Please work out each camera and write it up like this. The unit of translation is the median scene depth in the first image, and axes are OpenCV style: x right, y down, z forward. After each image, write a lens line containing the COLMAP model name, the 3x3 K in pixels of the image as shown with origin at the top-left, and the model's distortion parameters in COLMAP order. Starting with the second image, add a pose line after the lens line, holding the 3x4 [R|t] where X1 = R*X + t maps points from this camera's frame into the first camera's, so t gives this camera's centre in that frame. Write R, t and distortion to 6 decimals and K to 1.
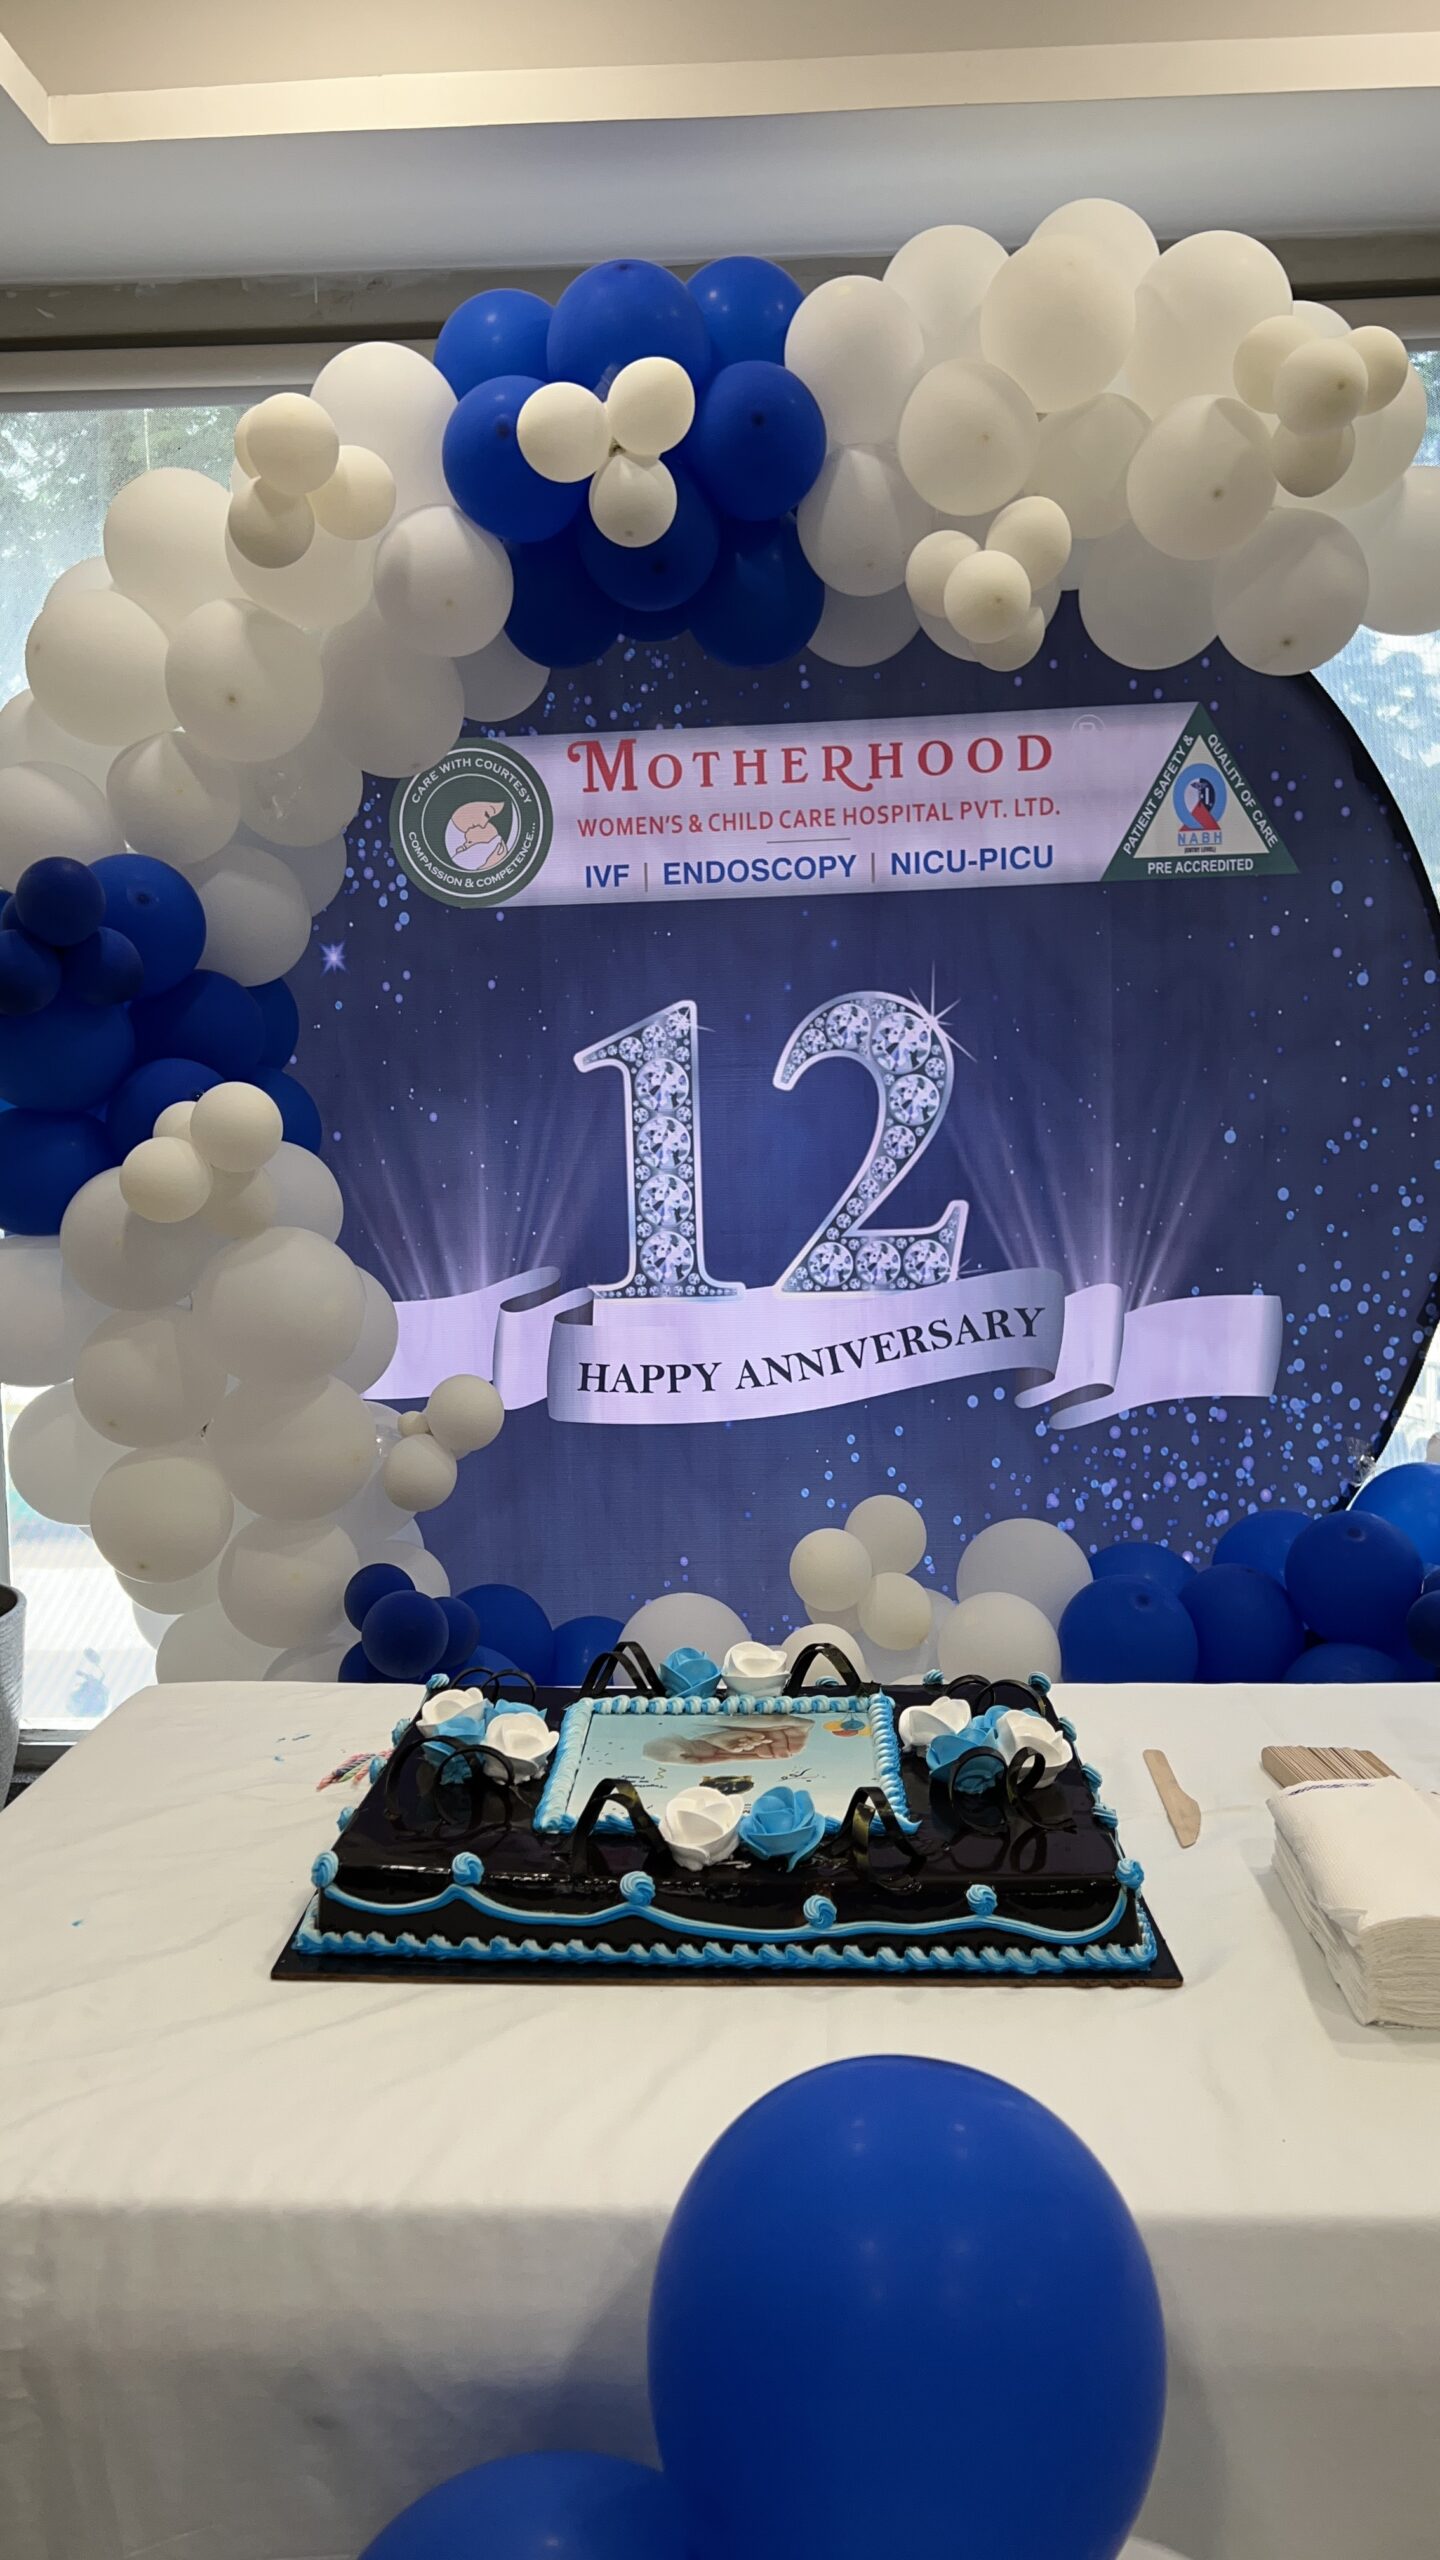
lens RADIAL K [[1879.0, 0, 695.7], [0, 1879.0, 1282.7], [0, 0, 1]] dist [0.086832, -0.129579]
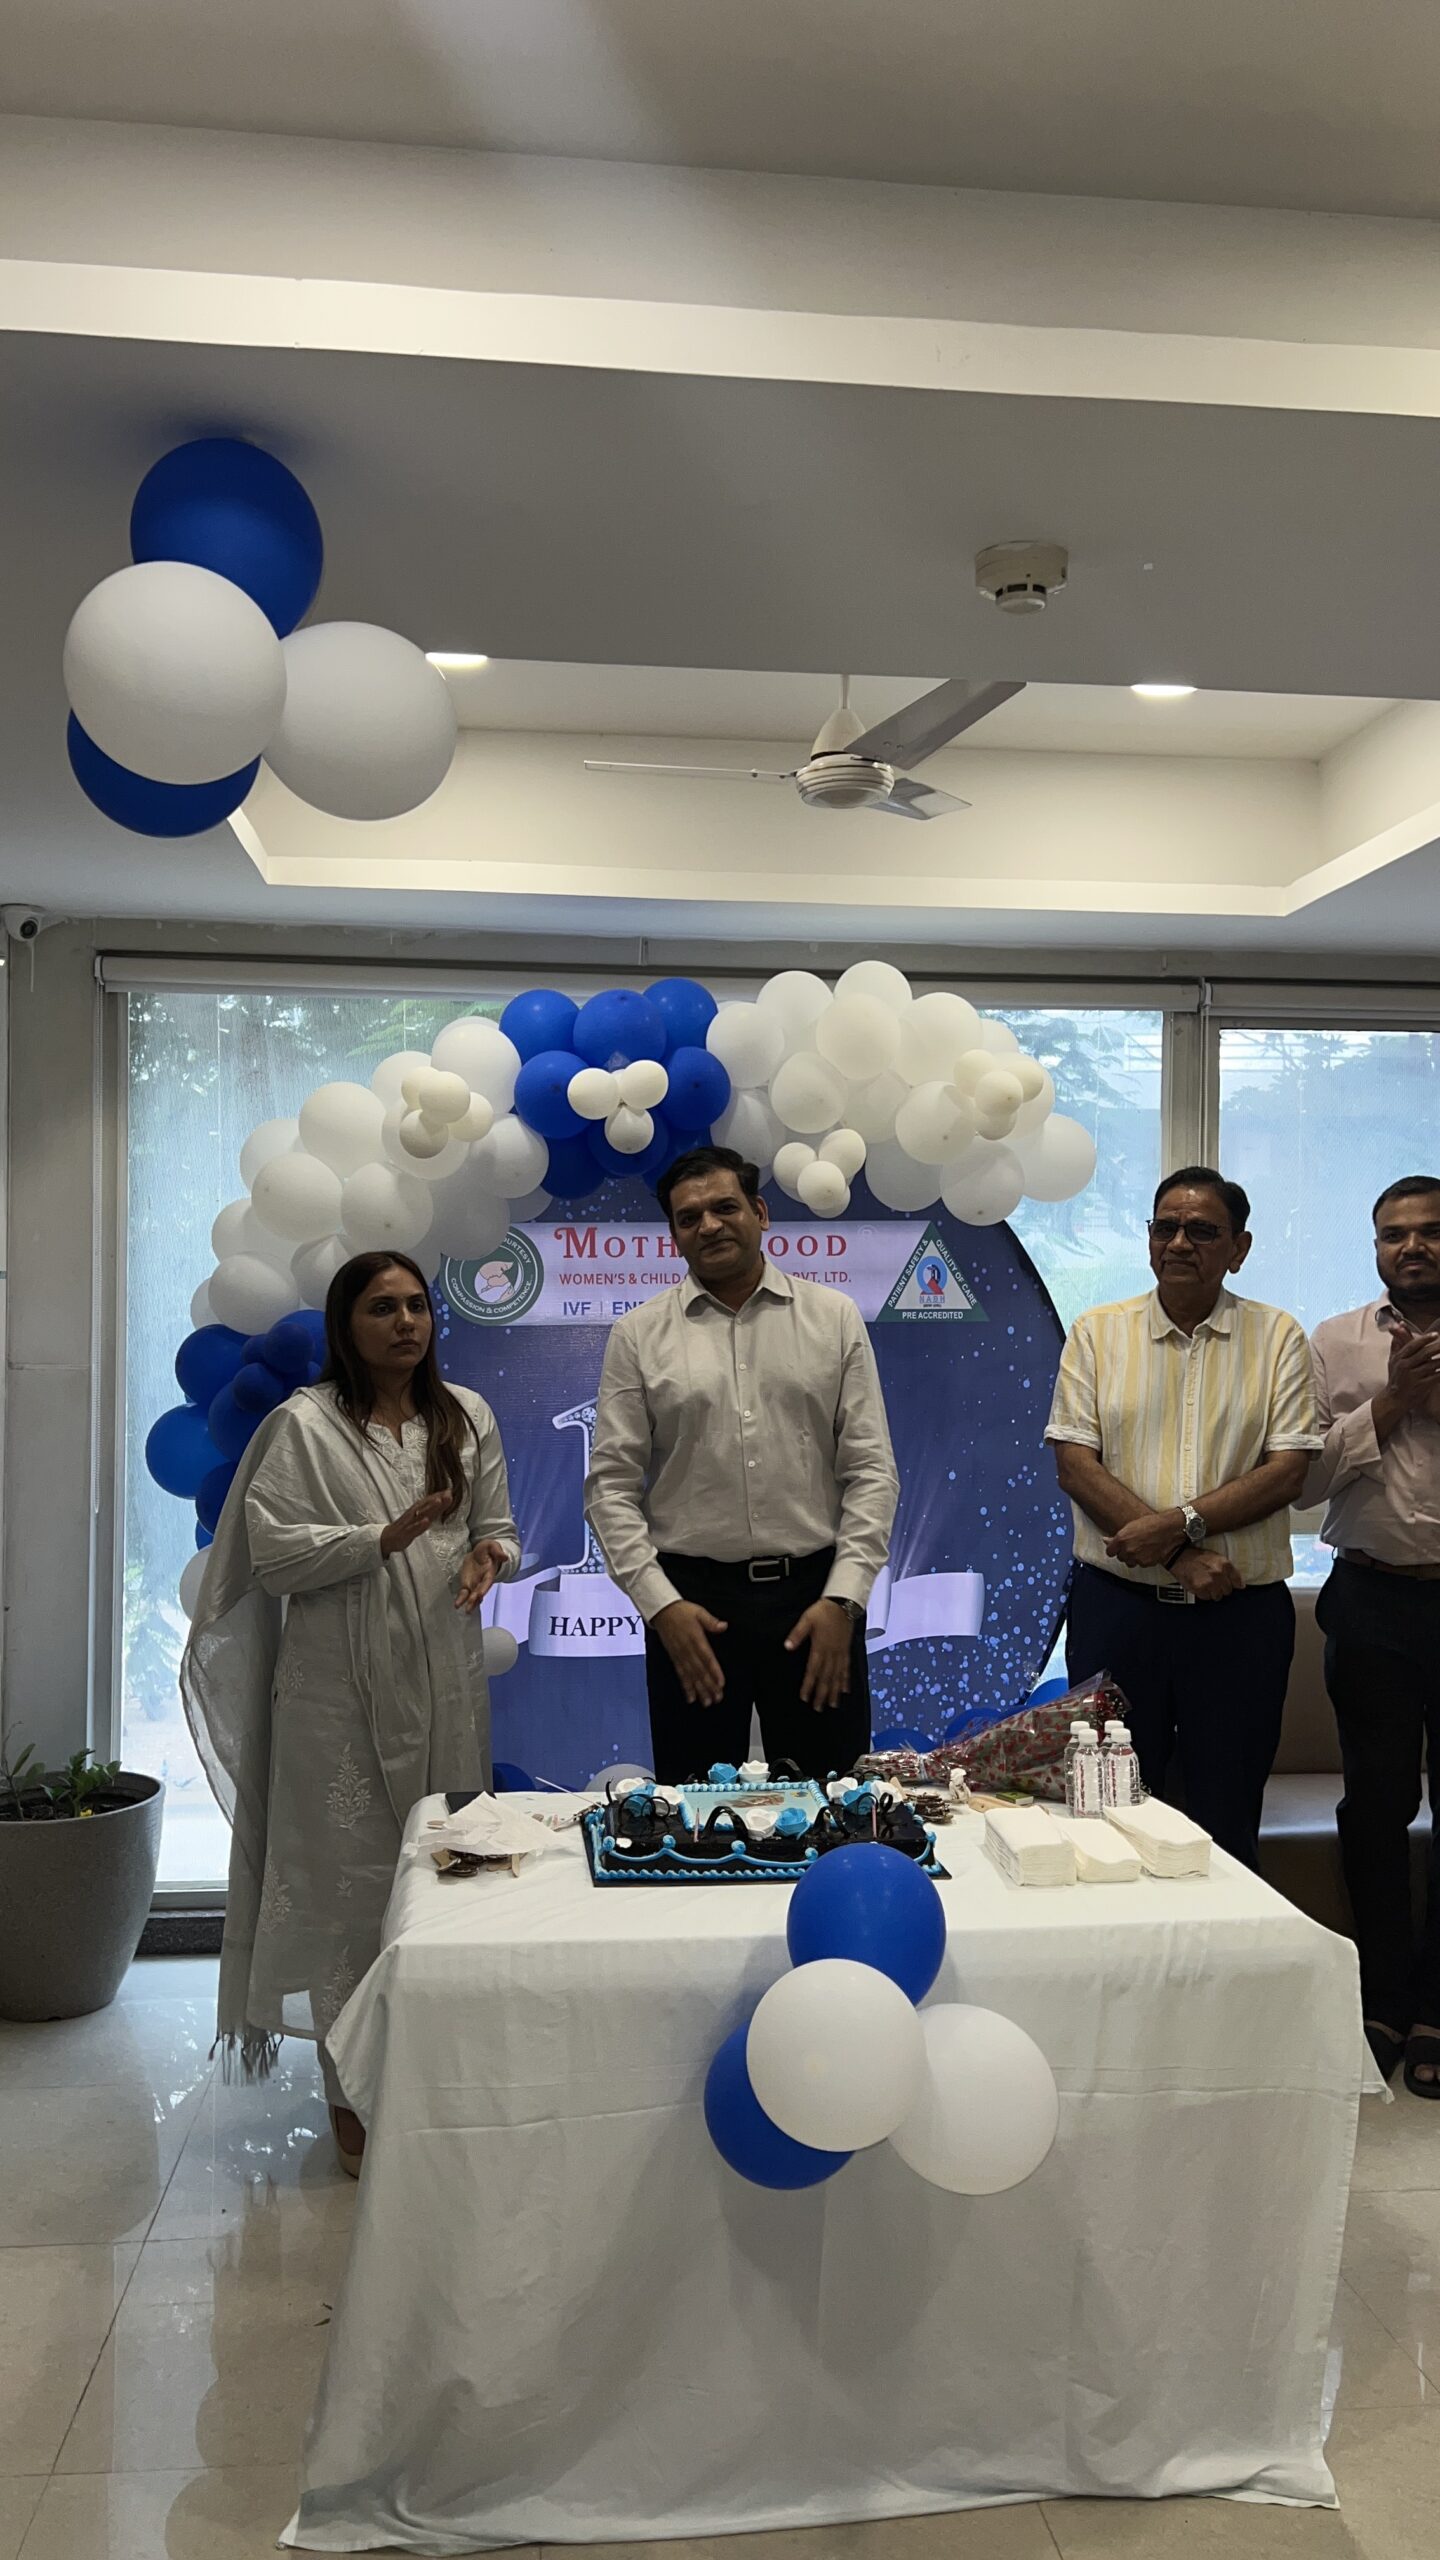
lens RADIAL K [[1879.0, 0, 718.8], [0, 1879.0, 1308.8], [0, 0, 1]] dist [0.086832, -0.129579]
pose [[0.986761, 0.021618, 0.160734, -0.187549], [-0.004442, 0.994307, -0.106464, -0.046779], [-0.162121, 0.104341, 0.981239, -0.598615]]
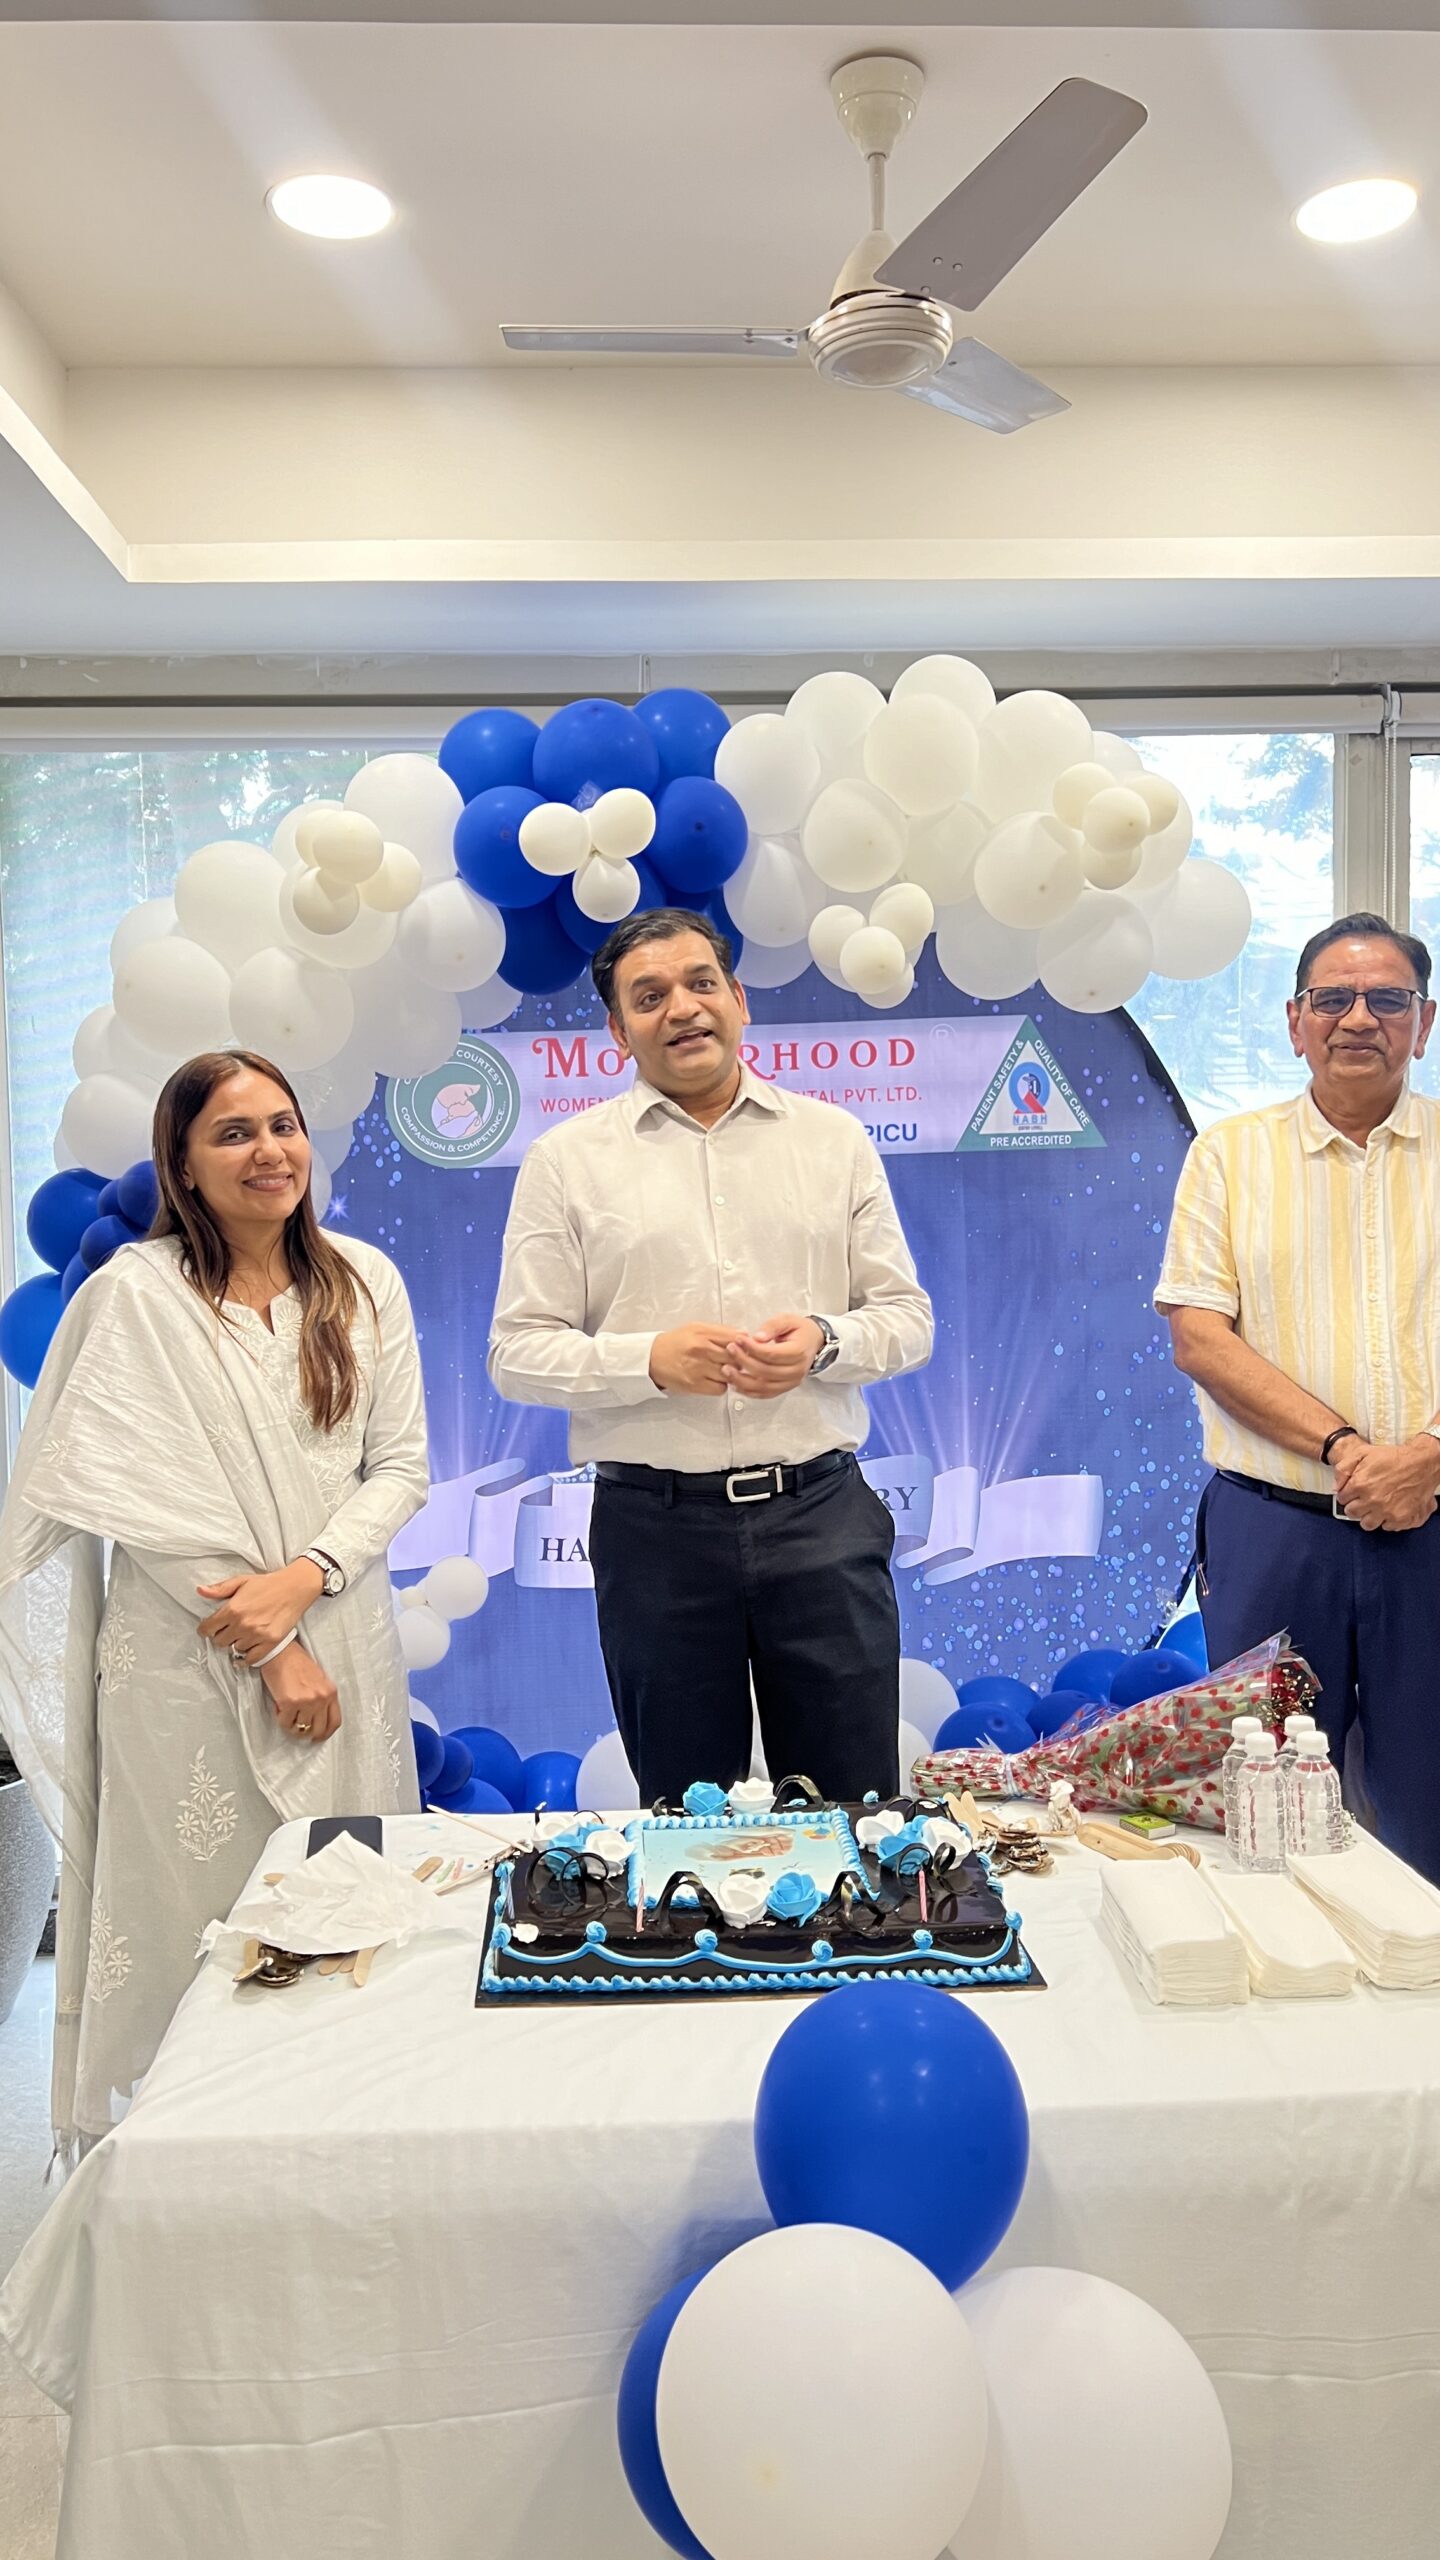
lens RADIAL K [[1879.0, 0, 704.8], [0, 1879.0, 1282.6], [0, 0, 1]] dist [0.086832, -0.129579]
pose [[0.995855, -0.005478, 0.090792, -0.068597], [0.010584, 0.998383, -0.055852, -0.054703], [-0.090339, 0.056581, 0.994303, -0.236974]]
